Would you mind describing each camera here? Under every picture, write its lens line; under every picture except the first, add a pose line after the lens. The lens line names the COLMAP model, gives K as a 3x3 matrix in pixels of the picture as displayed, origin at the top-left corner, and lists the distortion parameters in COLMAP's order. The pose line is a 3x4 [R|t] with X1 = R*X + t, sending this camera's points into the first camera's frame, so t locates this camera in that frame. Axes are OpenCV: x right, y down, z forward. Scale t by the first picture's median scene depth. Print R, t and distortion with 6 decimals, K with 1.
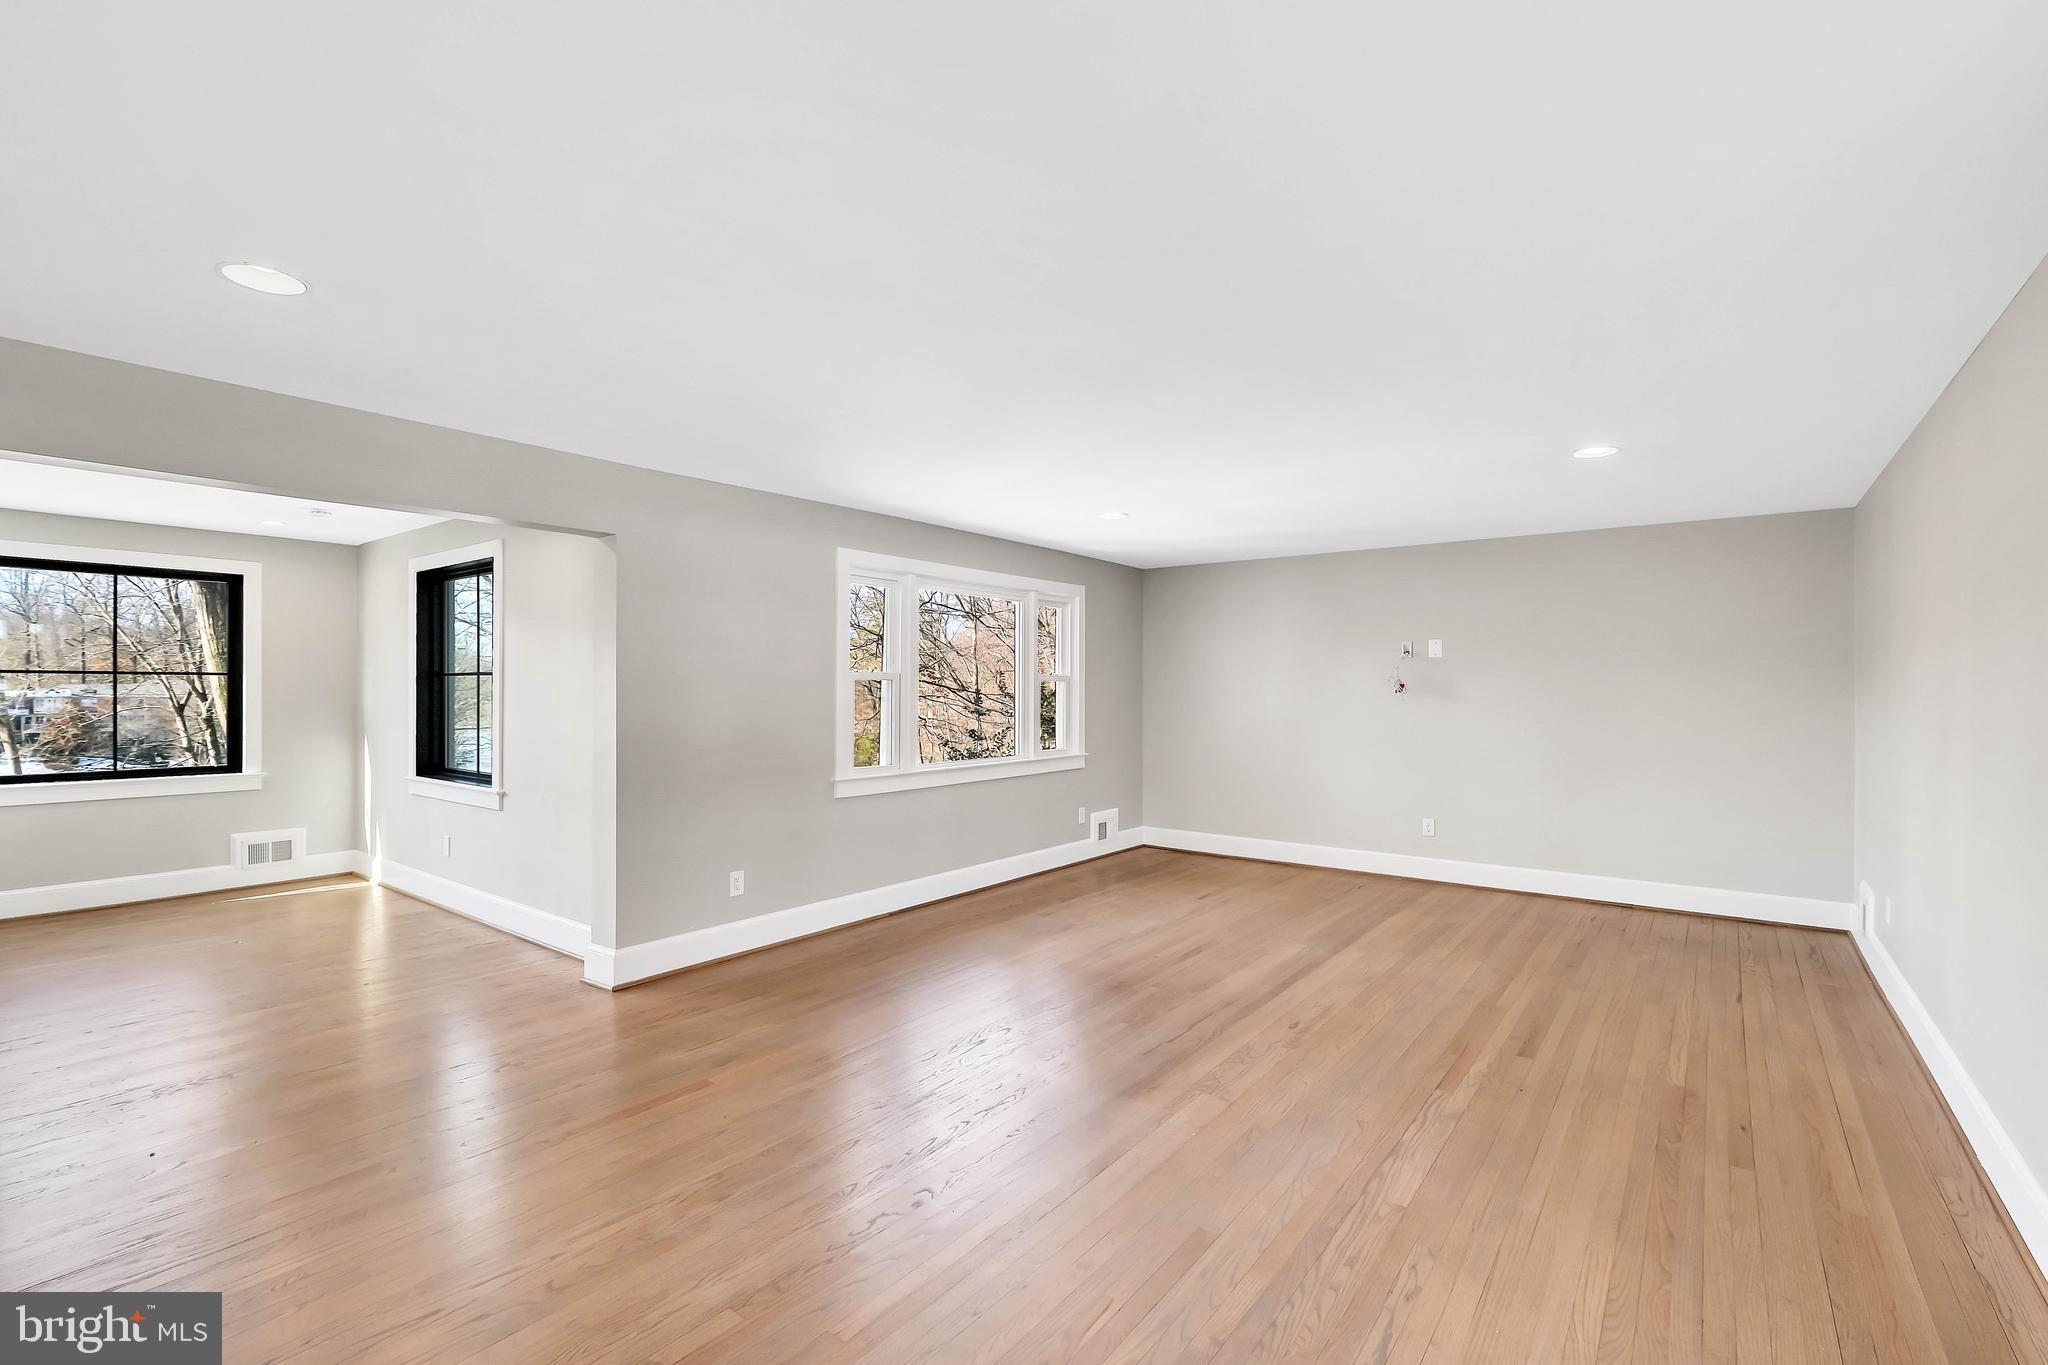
lens RADIAL K [[908.4, 0, 1030.4], [0, 908.4, 685.4], [0, 0, 1]] dist [-0.001752, -0.000685]
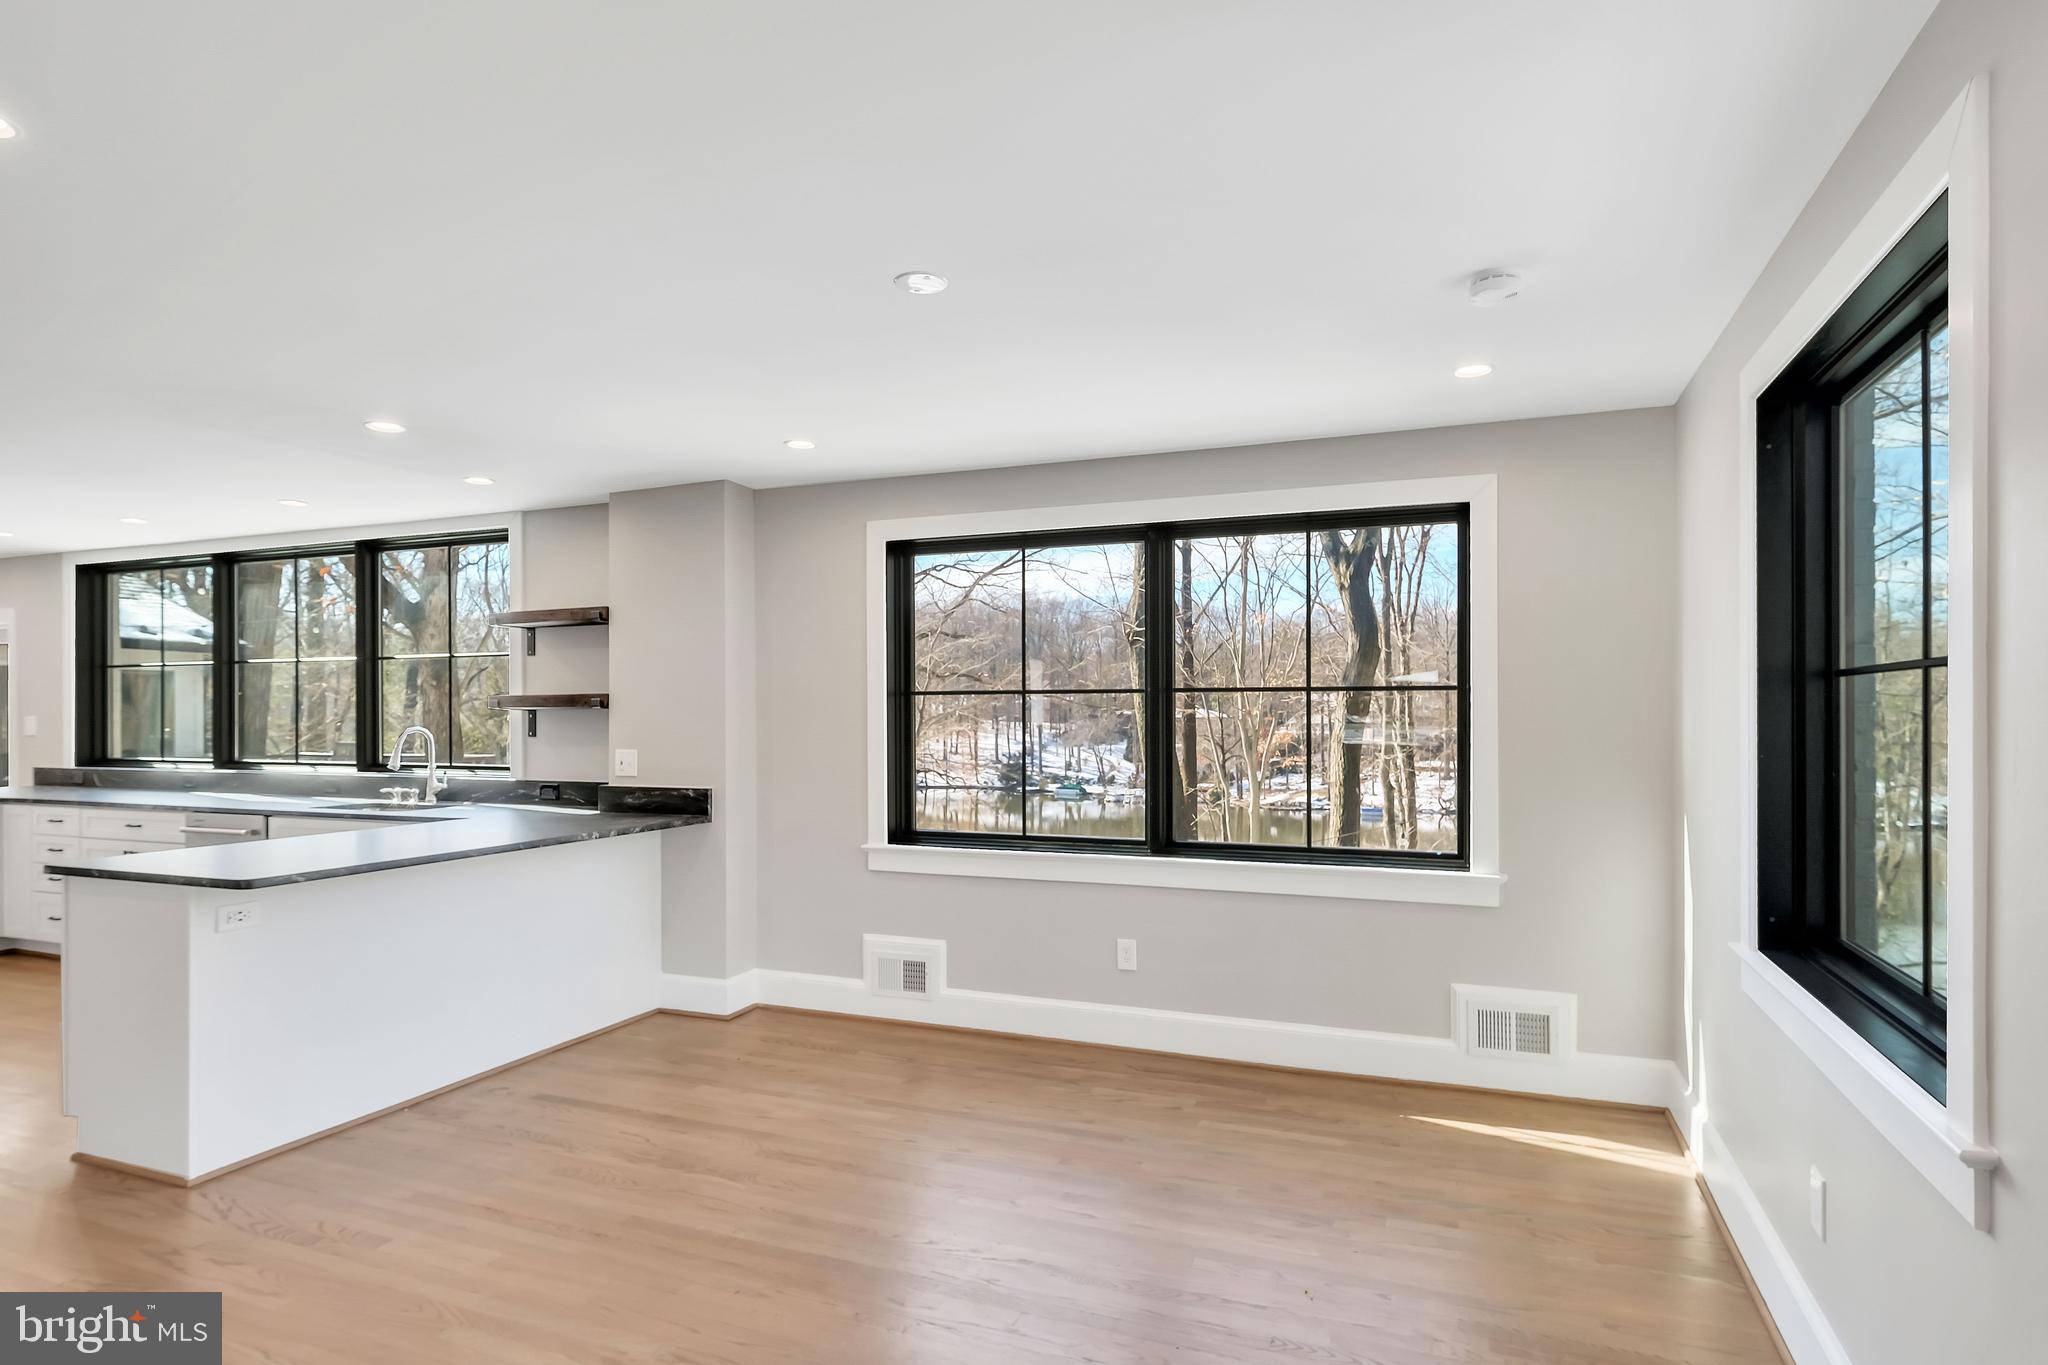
lens RADIAL K [[1073.0, 0, 1044.2], [0, 1073.0, 715.2], [0, 0, 1]] dist [0.000910, 0.001804]
pose [[0.264298, -0.001506, -0.964440, -0.326036], [0.007049, 0.999975, 0.000371, 0.001545], [0.964415, -0.006897, 0.264302, 0.595493]]
